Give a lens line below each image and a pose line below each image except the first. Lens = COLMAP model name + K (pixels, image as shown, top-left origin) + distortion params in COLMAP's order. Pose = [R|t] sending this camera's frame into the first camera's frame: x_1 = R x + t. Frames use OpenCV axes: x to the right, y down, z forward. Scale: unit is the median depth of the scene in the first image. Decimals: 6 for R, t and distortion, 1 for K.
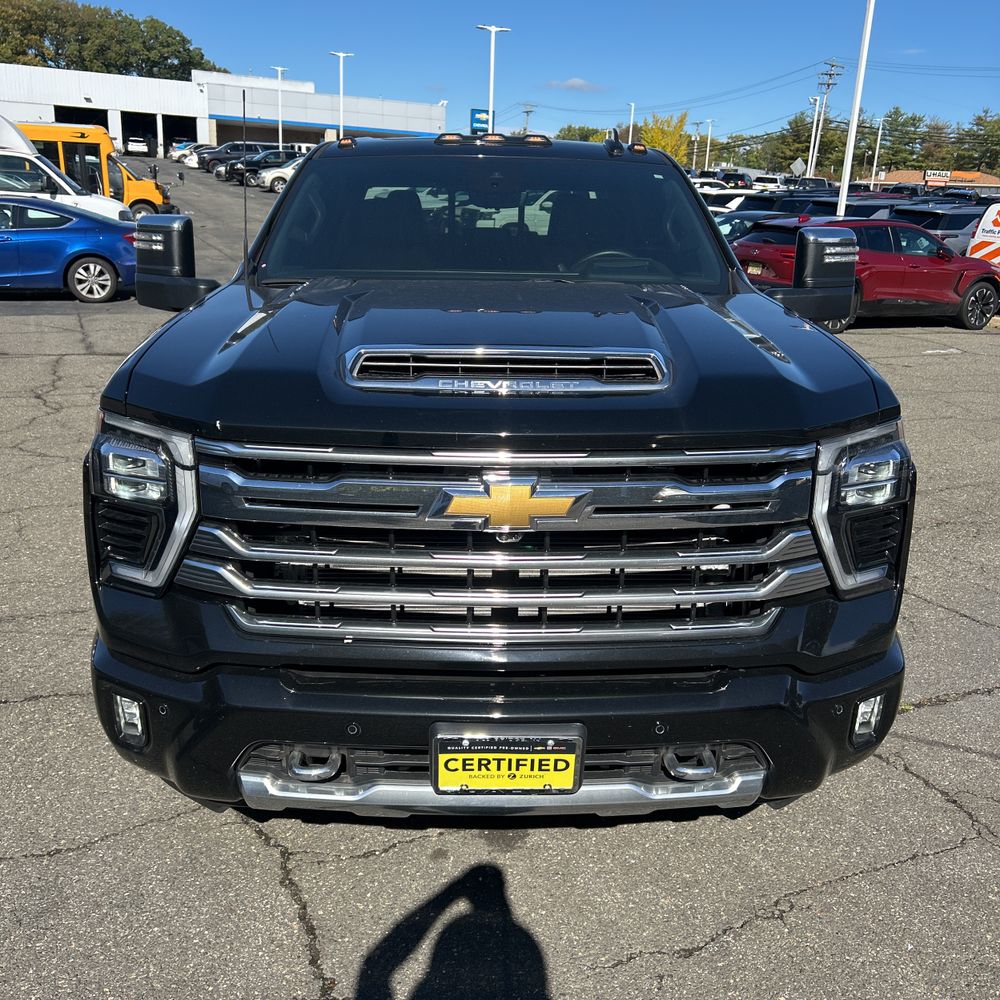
lens RADIAL K [[1010.7, 0, 505.4], [0, 1010.7, 510.0], [0, 0, 1]] dist [0.023766, 0.000000]
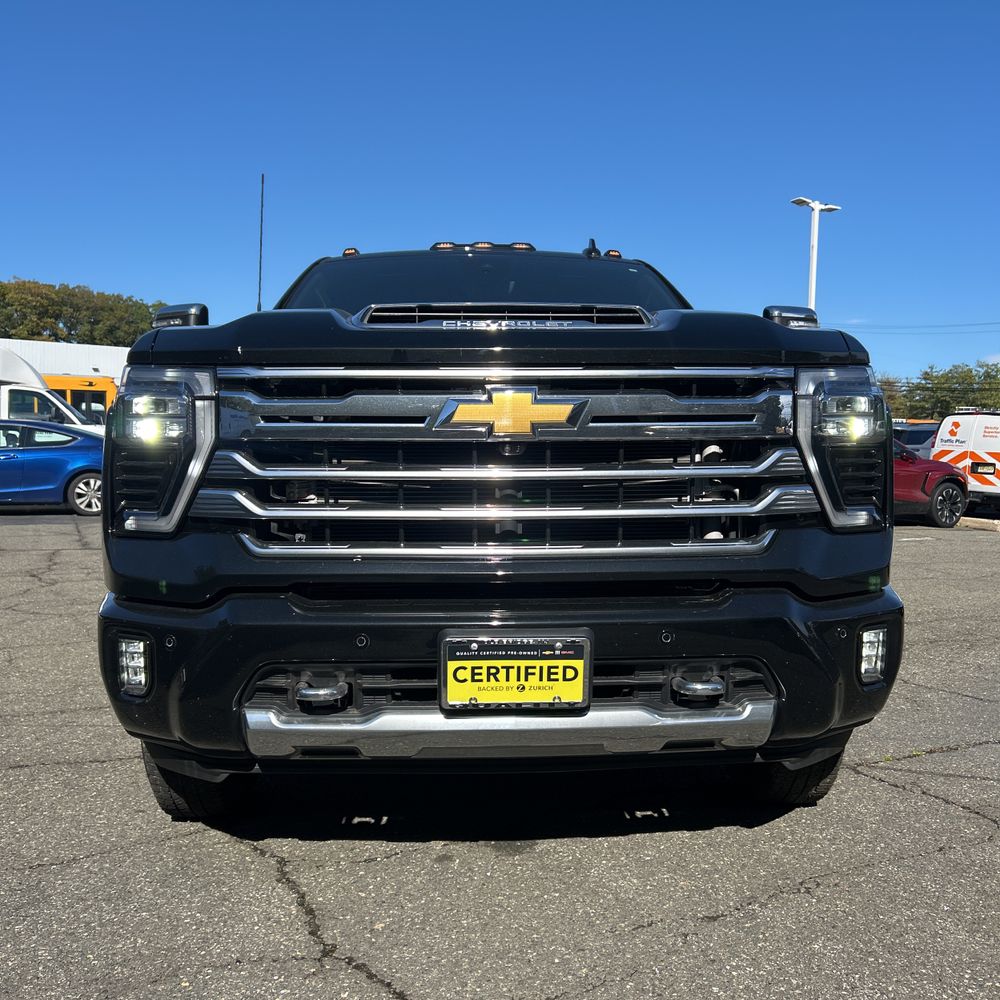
lens RADIAL K [[1010.7, 0, 504.0], [0, 1010.7, 504.1], [0, 0, 1]] dist [0.023766, 0.000000]
pose [[0.999635, -0.022272, 0.015270, -0.017676], [0.025382, 0.967954, -0.249841, 0.277458], [-0.009216, 0.250137, 0.968167, -0.003841]]
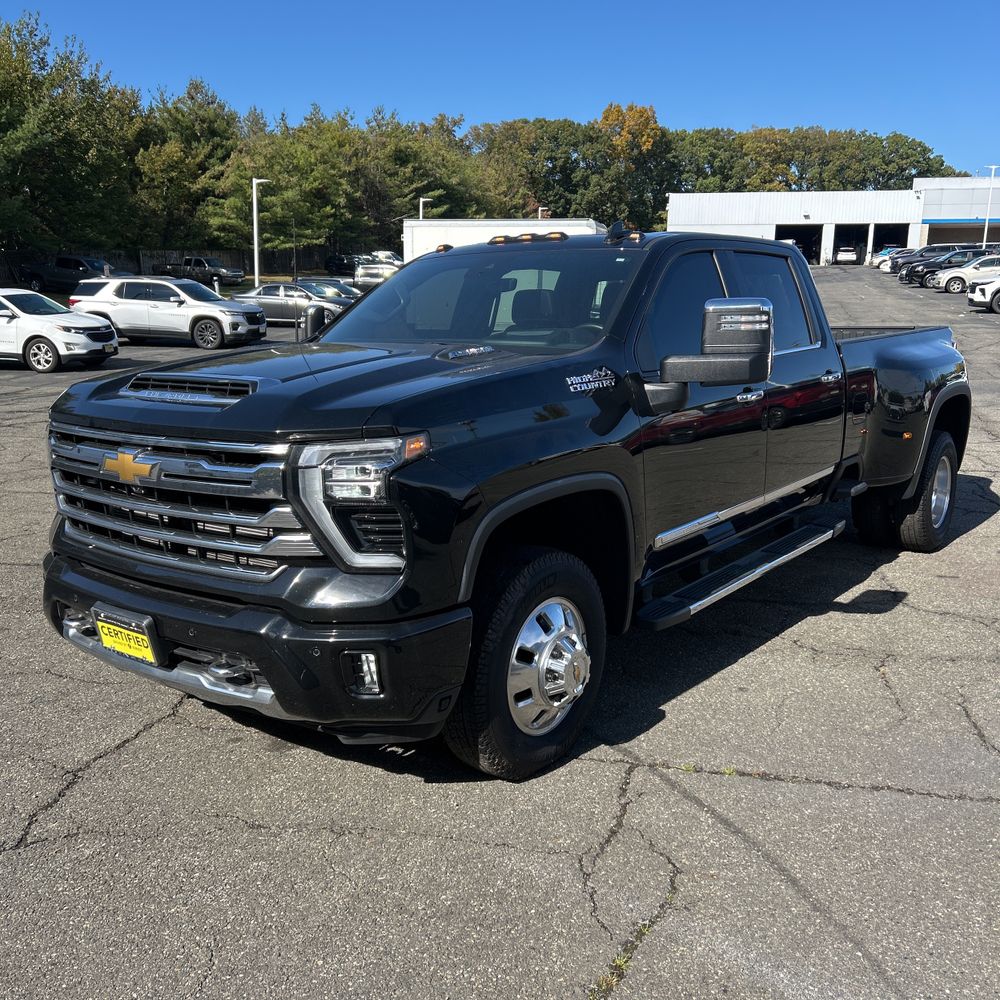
lens RADIAL K [[1010.7, 0, 505.9], [0, 1010.7, 515.1], [0, 0, 1]] dist [0.023766, 0.000000]
pose [[0.775685, 0.100639, -0.623045, 1.154191], [-0.158447, 0.986640, -0.037896, 0.028209], [0.610907, 0.128115, 0.781268, 0.097589]]
